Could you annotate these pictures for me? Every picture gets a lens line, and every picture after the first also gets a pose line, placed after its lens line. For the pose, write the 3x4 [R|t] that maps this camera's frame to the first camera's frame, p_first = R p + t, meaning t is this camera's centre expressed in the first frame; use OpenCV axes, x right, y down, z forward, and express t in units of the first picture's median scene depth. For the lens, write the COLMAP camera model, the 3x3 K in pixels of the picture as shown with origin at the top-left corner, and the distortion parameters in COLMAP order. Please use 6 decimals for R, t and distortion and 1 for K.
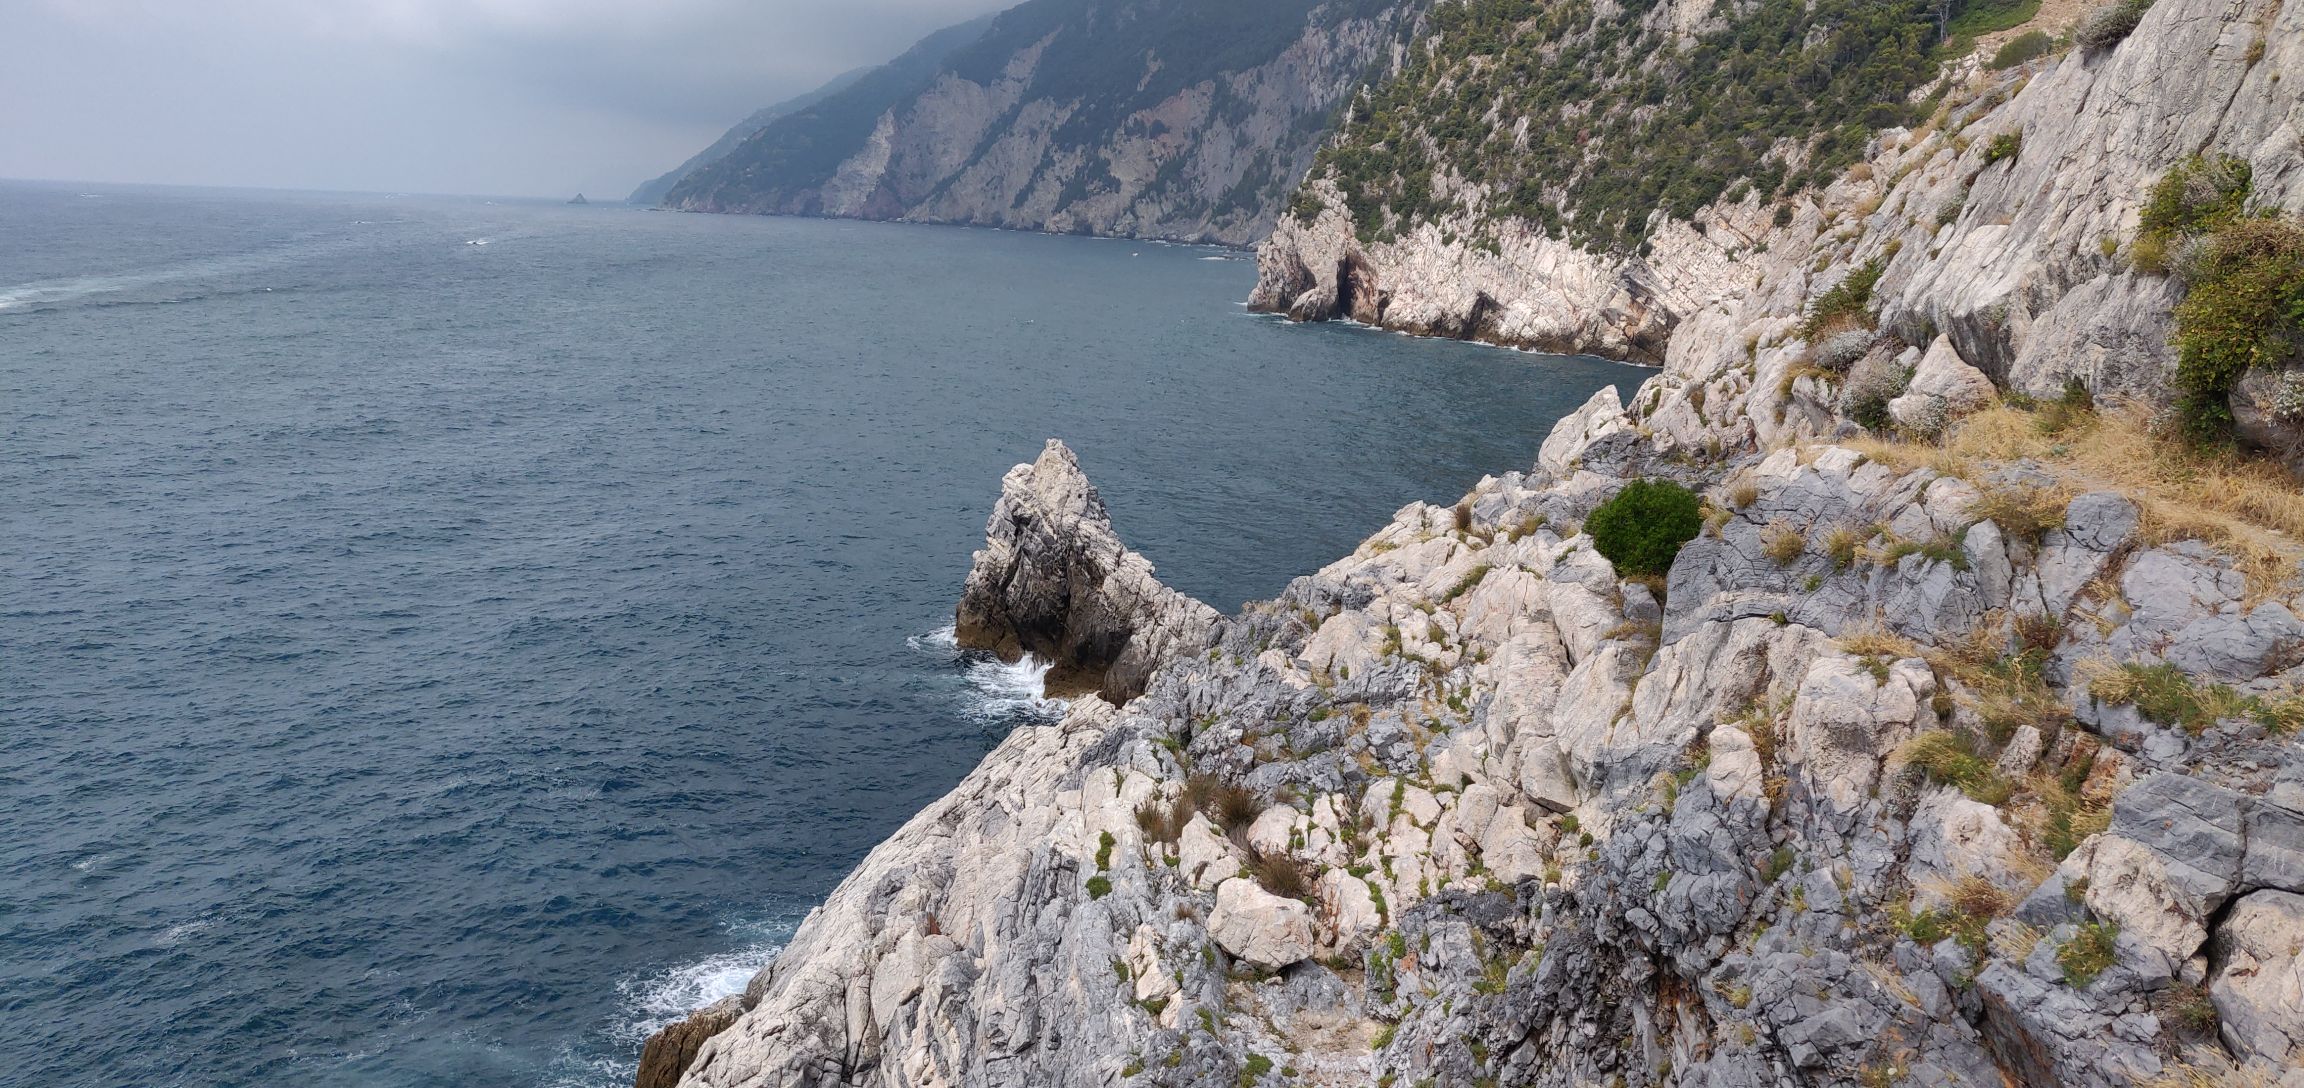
lens RADIAL K [[1764.5, 0, 1152.0], [0, 1764.5, 544.0], [0, 0, 1]] dist [-0.020232, 0.084721]
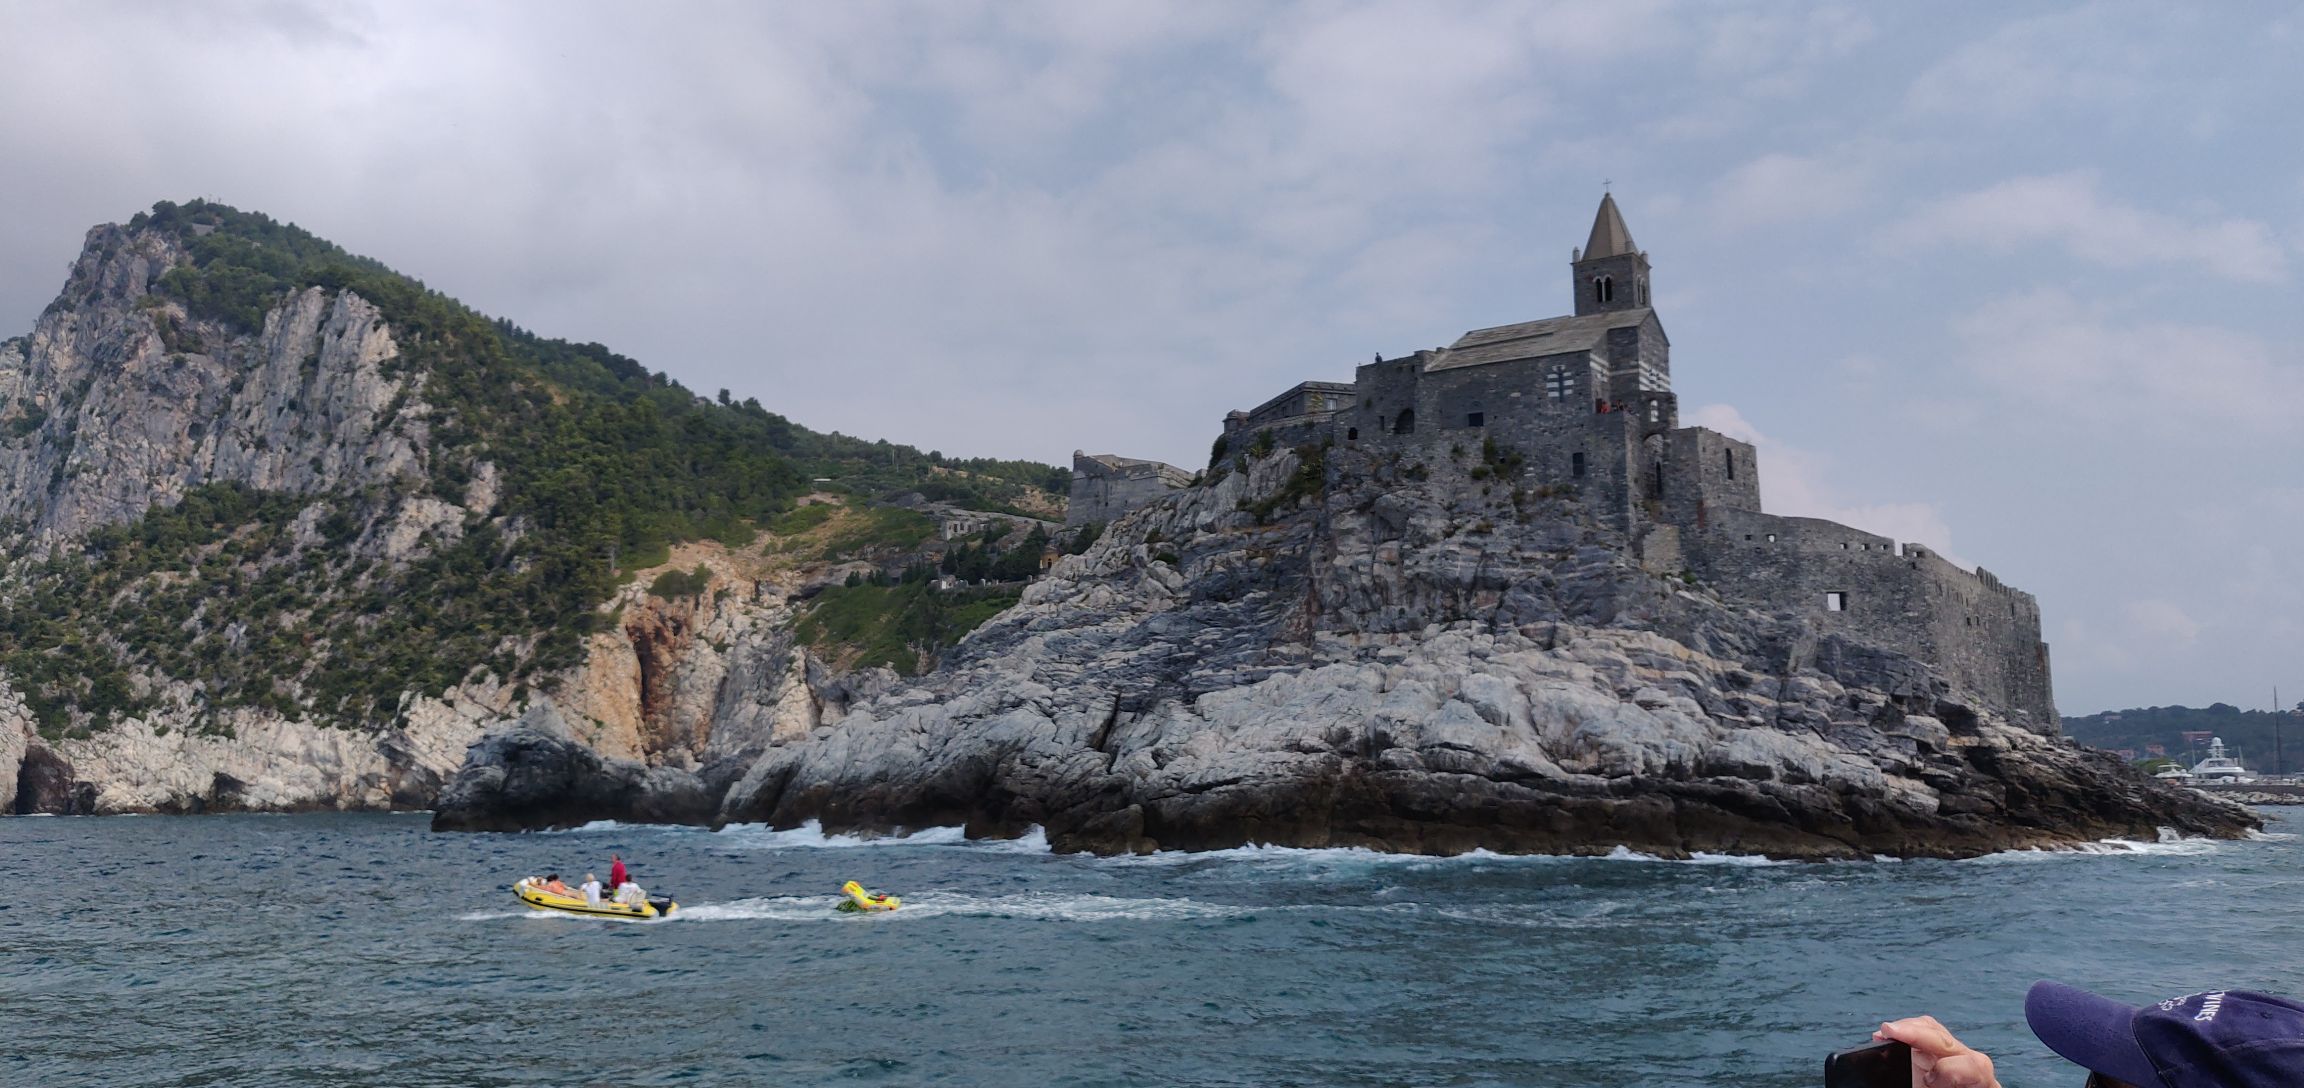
lens RADIAL K [[1749.9, 0, 1174.6], [0, 1749.9, 542.7], [0, 0, 1]] dist [0.005447, 0.000897]
pose [[0.657797, 0.069075, 0.750021, -0.286892], [0.170108, 0.956433, -0.237277, 0.093476], [-0.733735, 0.283664, 0.617388, -0.185086]]
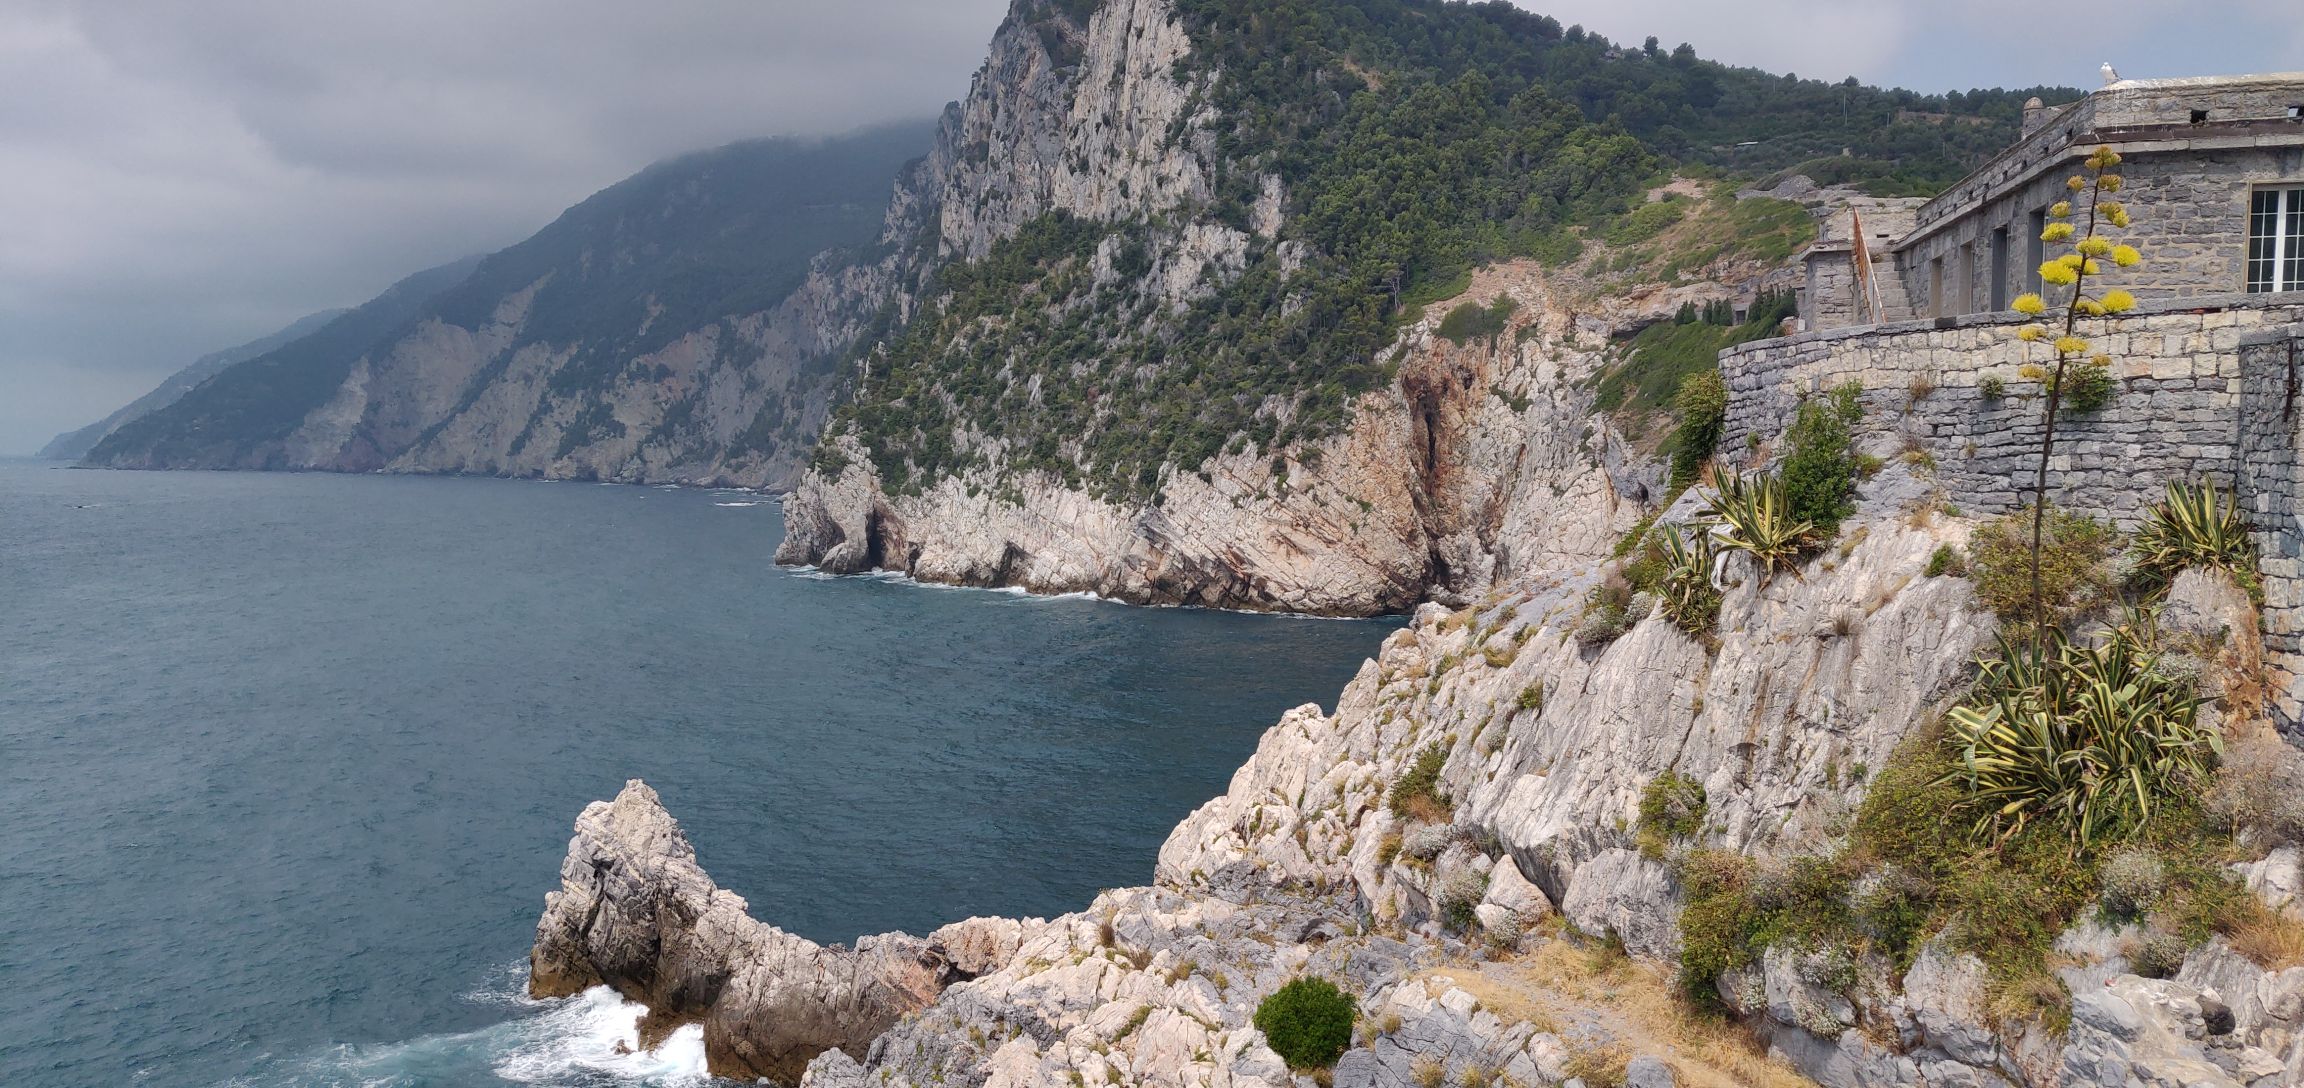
lens RADIAL K [[1759.3, 0, 1181.3], [0, 1759.3, 560.6], [0, 0, 1]] dist [0.004263, -0.002110]
pose [[0.958082, -0.047524, 0.282525, -0.009996], [0.080752, 0.990958, -0.107147, -0.014684], [-0.274878, 0.125470, 0.953257, -0.014639]]
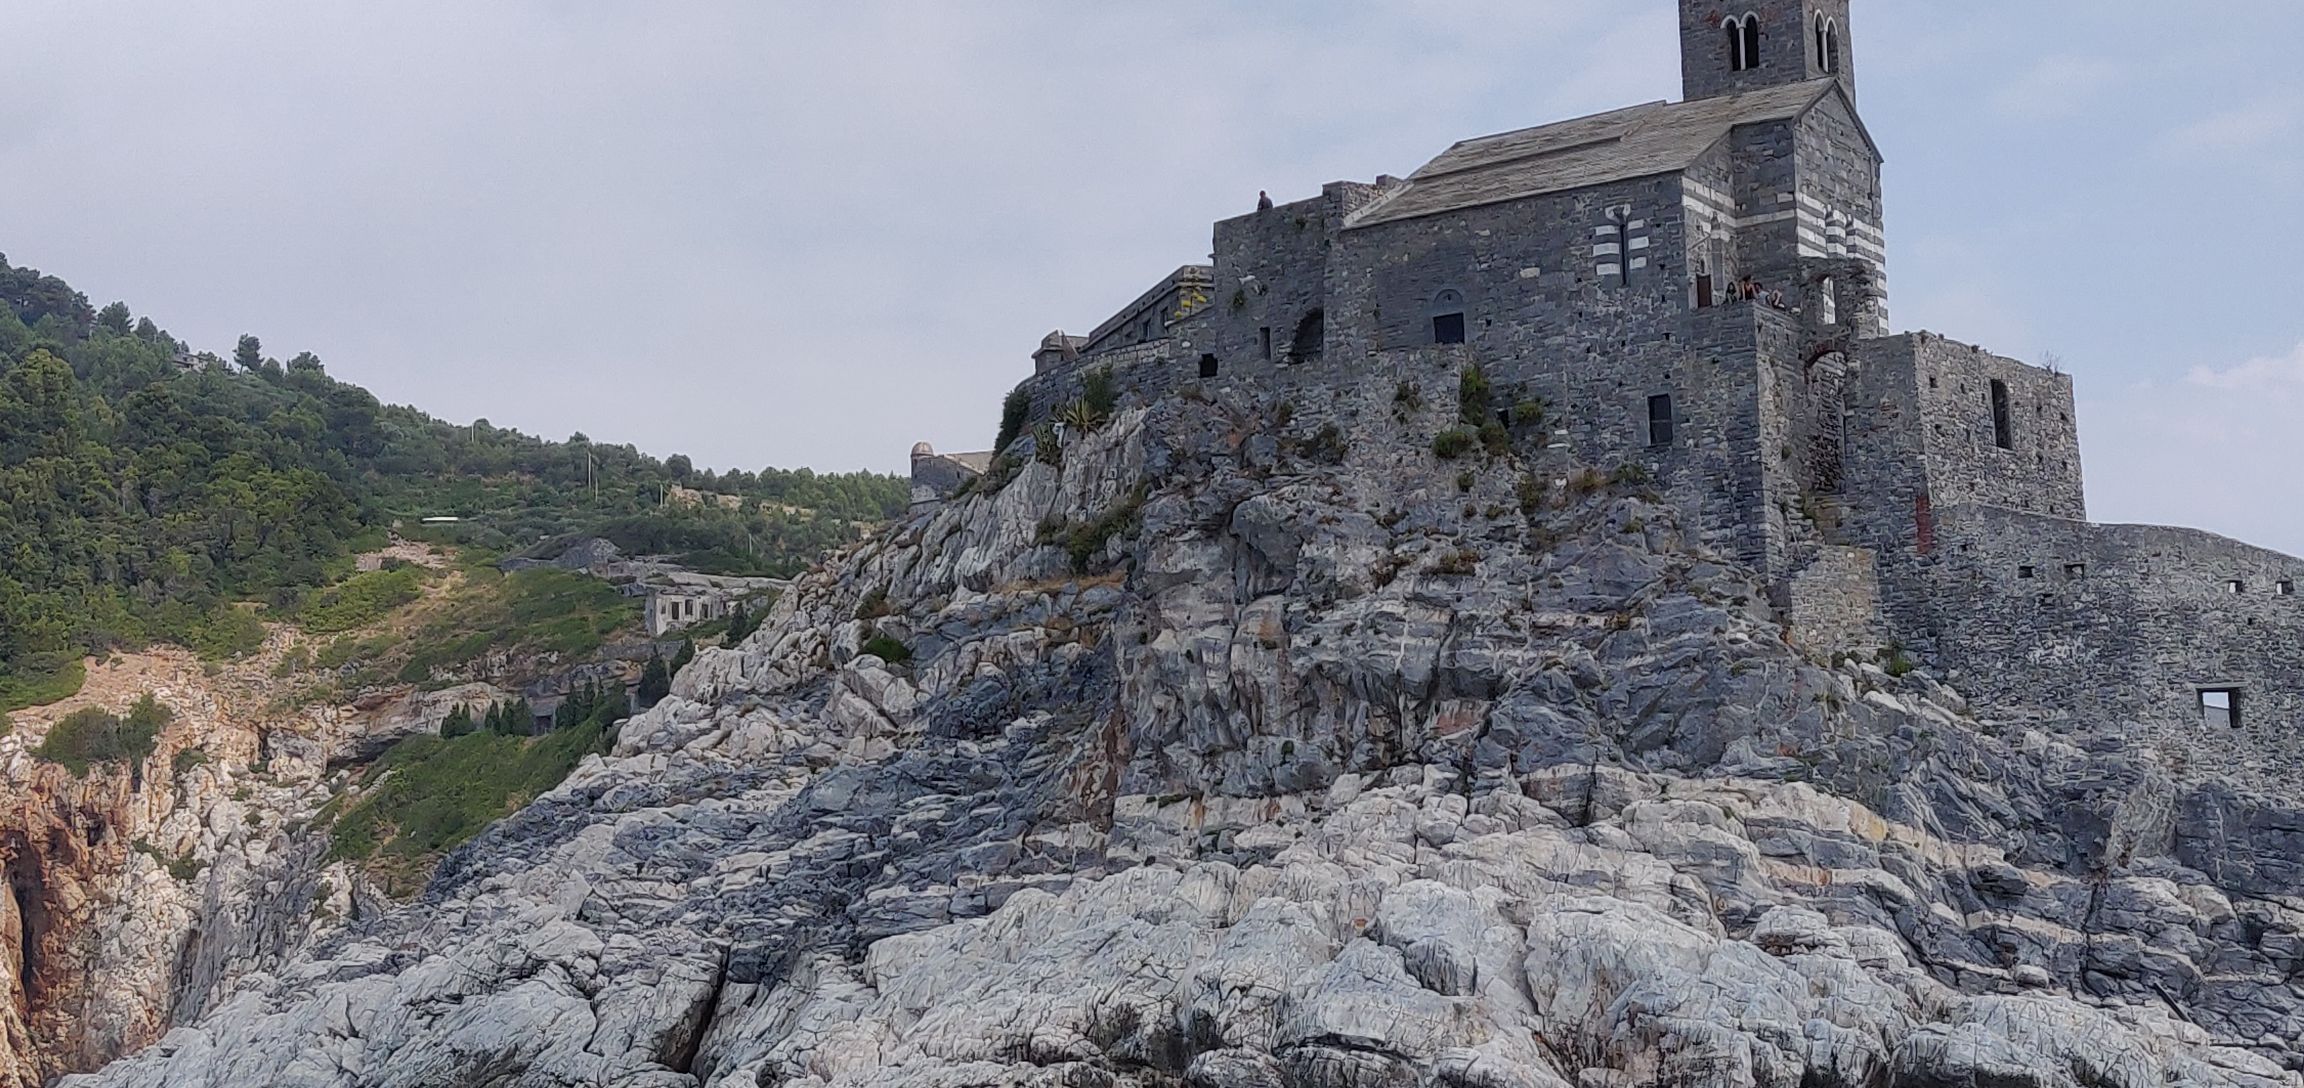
lens RADIAL K [[3579.7, 0, 1211.4], [0, 3579.7, 534.2], [0, 0, 1]] dist [0.155617, -1.028091]
pose [[0.663334, 0.079123, 0.744128, -0.248646], [0.185990, 0.945759, -0.266359, 0.098175], [-0.724841, 0.315086, 0.612638, -0.198740]]
